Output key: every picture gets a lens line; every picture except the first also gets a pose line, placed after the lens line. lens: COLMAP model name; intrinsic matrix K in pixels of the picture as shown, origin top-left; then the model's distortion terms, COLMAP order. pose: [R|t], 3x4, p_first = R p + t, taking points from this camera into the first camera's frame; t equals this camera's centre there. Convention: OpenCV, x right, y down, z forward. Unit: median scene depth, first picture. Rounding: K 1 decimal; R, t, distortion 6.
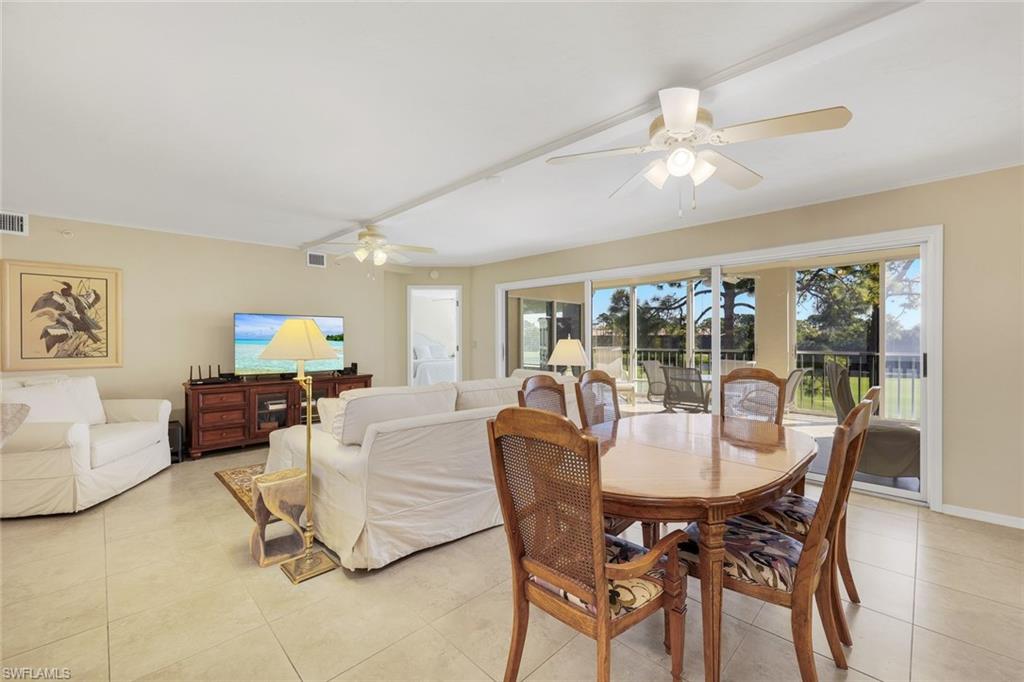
lens RADIAL K [[413.5, 0, 509.7], [0, 413.5, 340.7], [0, 0, 1]] dist [0.001724, 0.000303]
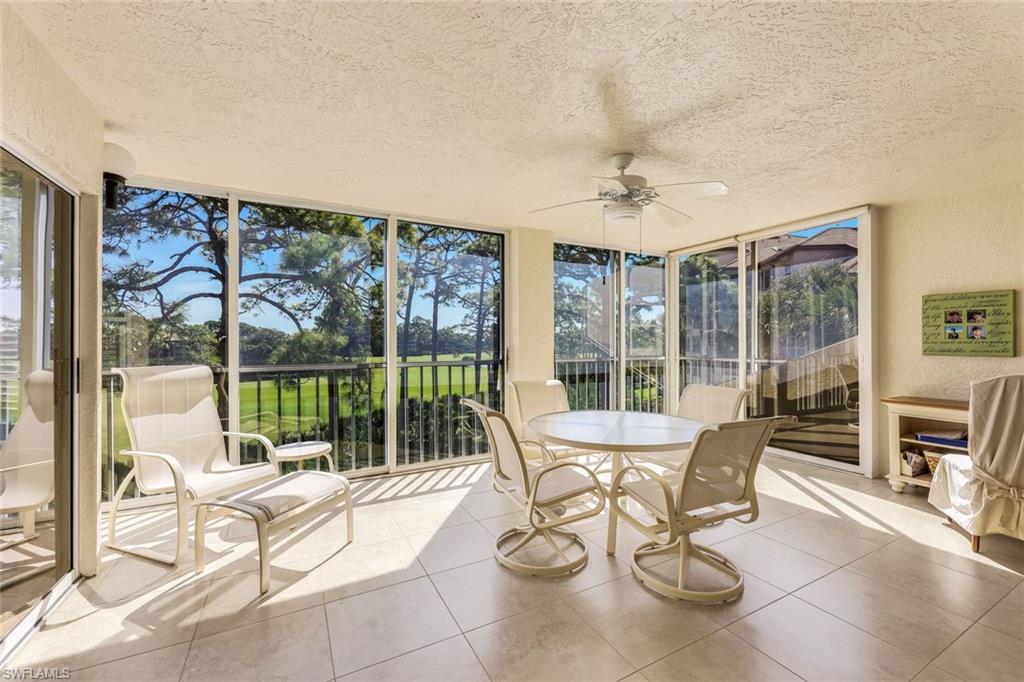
lens RADIAL K [[415.7, 0, 511.0], [0, 415.7, 343.0], [0, 0, 1]] dist [-0.001002, -0.000018]
pose [[0.289095, -0.000460, 0.957300, 0.031362], [0.009434, 0.999953, -0.002368, -0.000596], [-0.957254, 0.009715, 0.289085, 1.426468]]
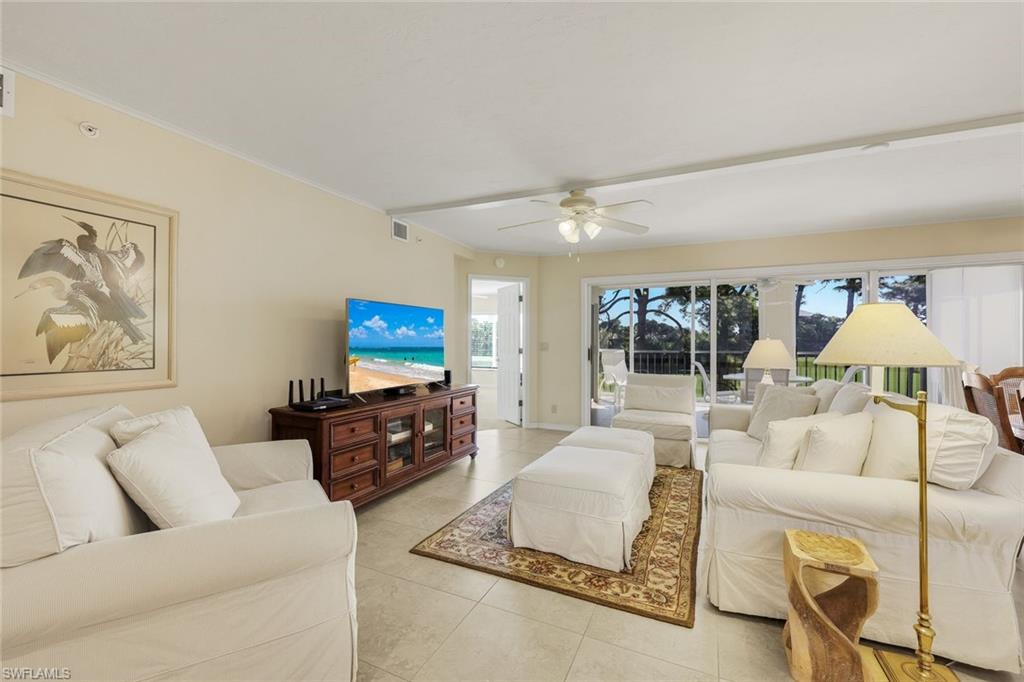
lens RADIAL K [[415.1, 0, 512.0], [0, 415.1, 341.0], [0, 0, 1]] dist [0.000499, 0.000161]
pose [[0.938155, 0.002577, 0.346206, -0.710297], [-0.000240, 0.999977, -0.006791, 0.005771], [-0.346216, 0.006288, 0.938134, 0.321965]]
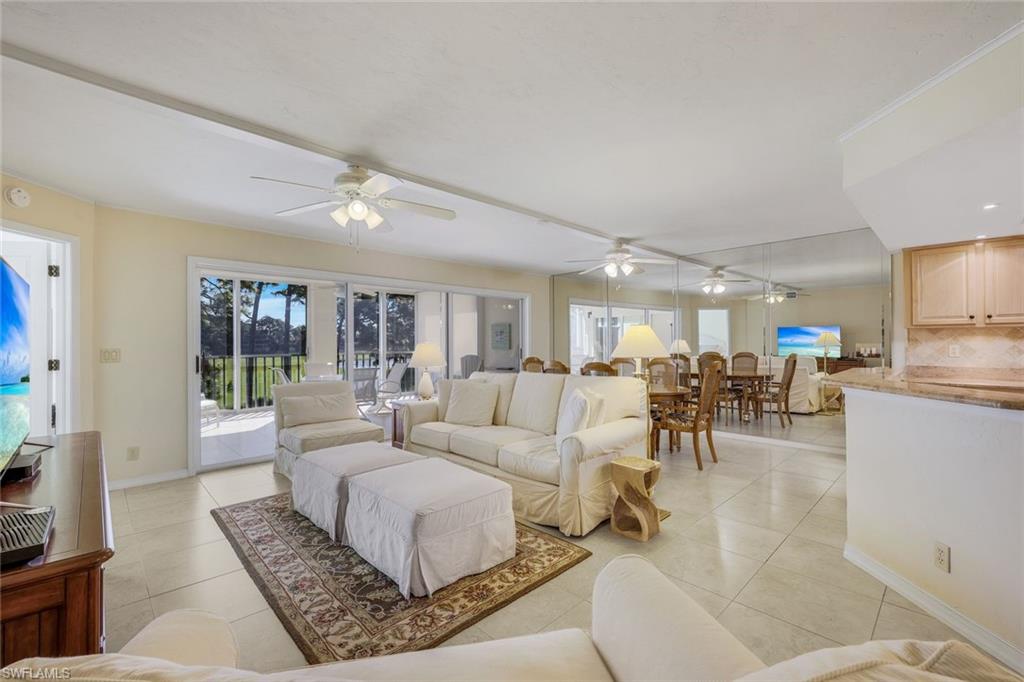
lens RADIAL K [[432.6, 0, 512.0], [0, 432.6, 341.0], [0, 0, 1]] dist [-0.000937, -0.000092]
pose [[0.005712, 0.001696, 0.999982, -1.002897], [0.010098, 0.999947, -0.001754, -0.004412], [-0.999933, 0.010108, 0.005694, 0.765113]]
